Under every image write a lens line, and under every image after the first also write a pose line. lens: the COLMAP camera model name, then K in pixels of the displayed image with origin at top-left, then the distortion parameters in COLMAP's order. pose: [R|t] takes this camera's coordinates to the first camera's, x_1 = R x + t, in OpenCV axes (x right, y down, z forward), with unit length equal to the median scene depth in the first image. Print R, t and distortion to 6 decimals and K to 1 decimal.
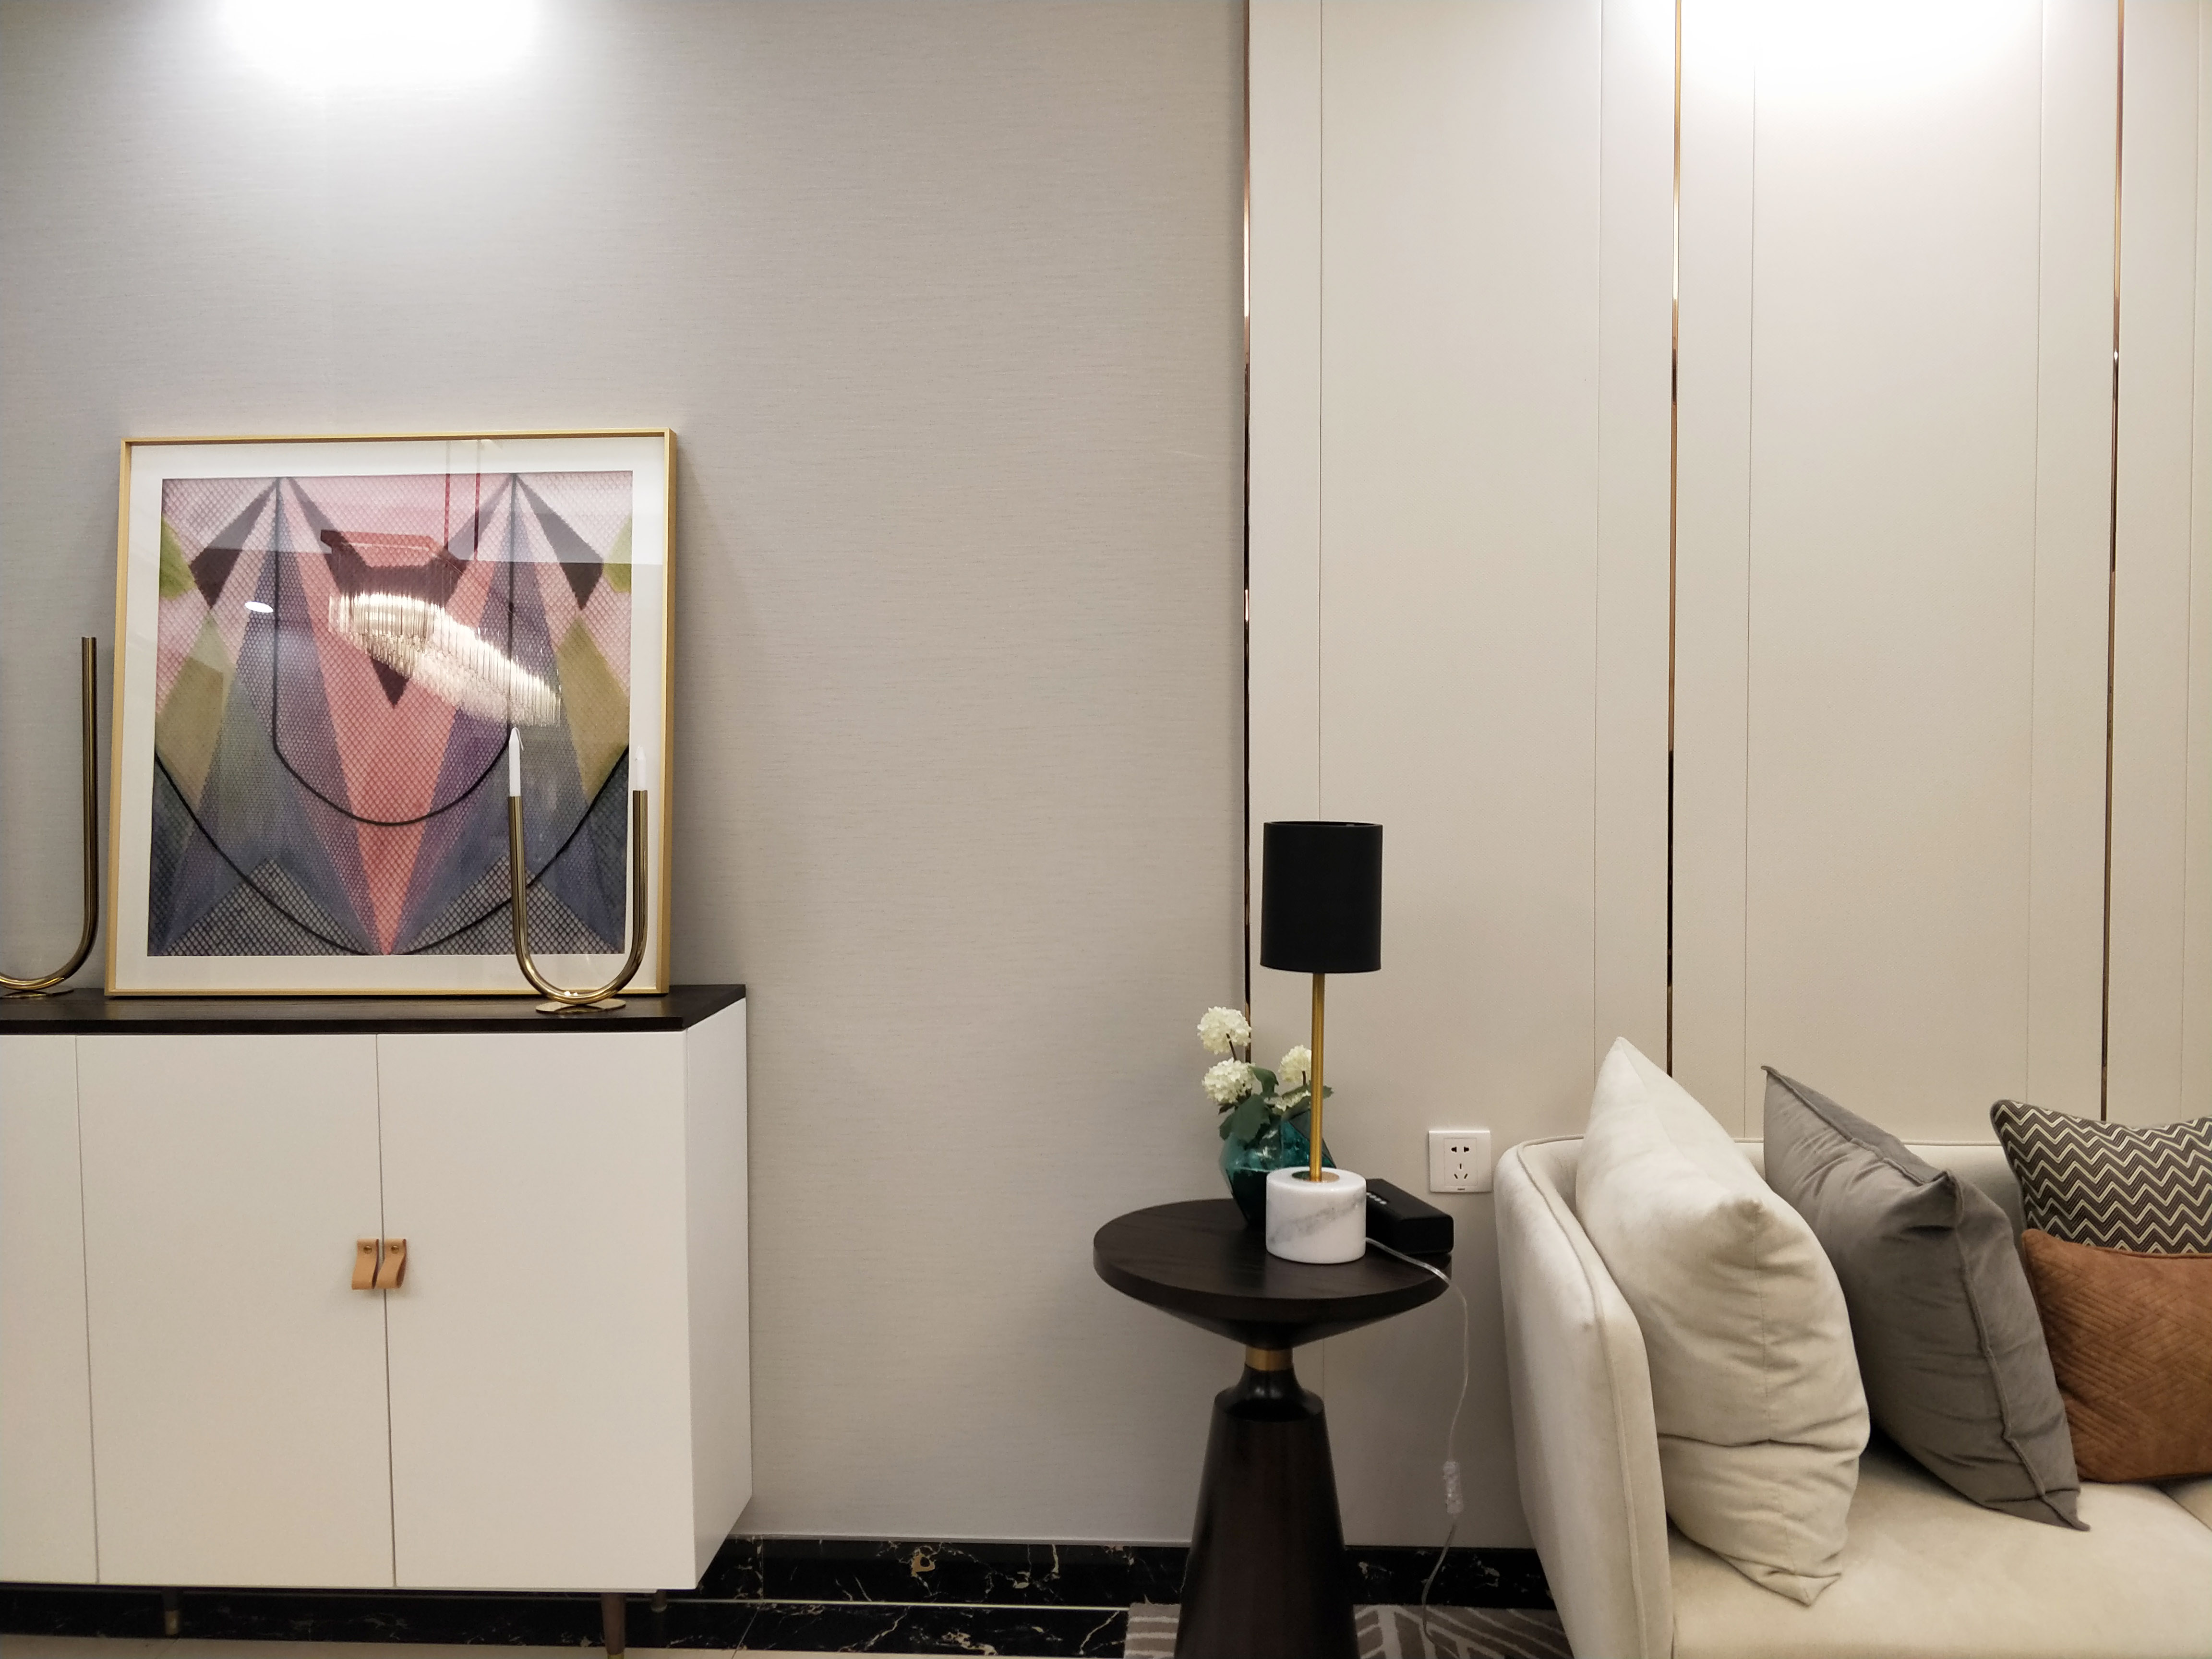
lens RADIAL K [[1785.0, 0, 1106.4], [0, 1785.0, 817.9], [0, 0, 1]] dist [0.010613, -0.003482]
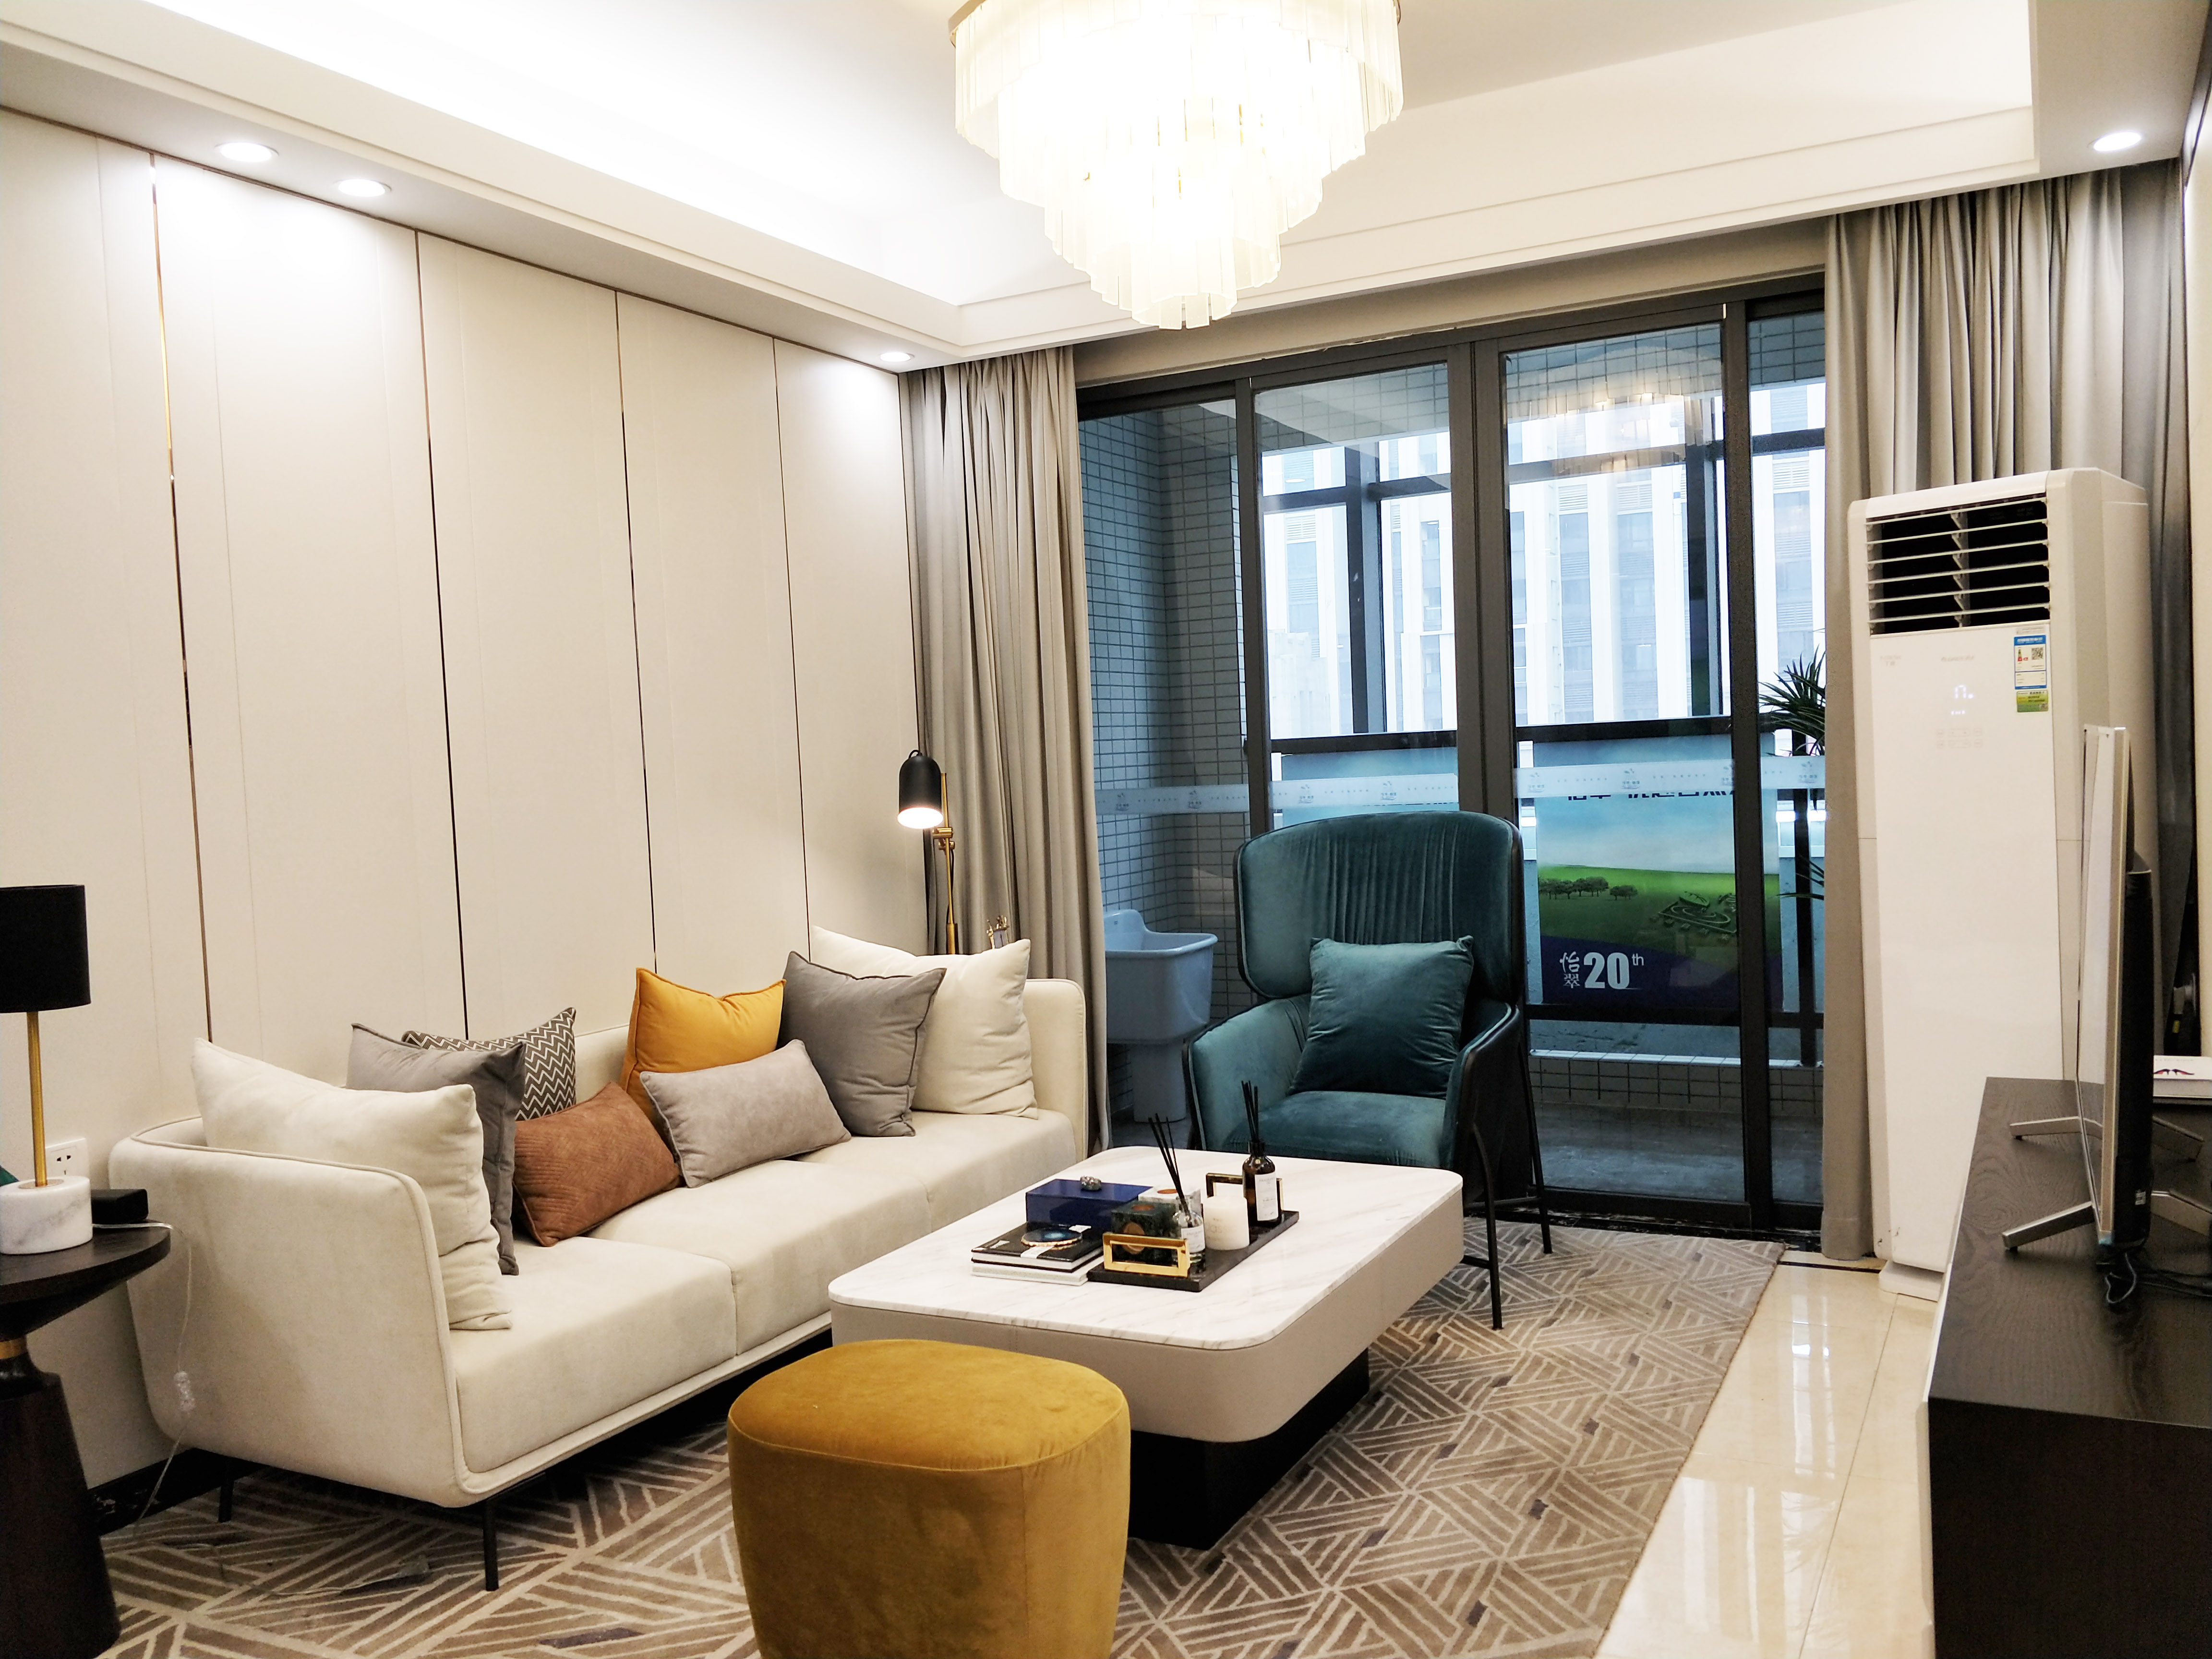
lens RADIAL K [[1785.0, 0, 1107.1], [0, 1785.0, 836.2], [0, 0, 1]] dist [0.010613, -0.003482]
pose [[0.420683, -0.058649, 0.905310, -0.658439], [0.074635, 0.996763, 0.029892, -0.013138], [-0.904133, 0.054993, 0.423698, -0.165901]]
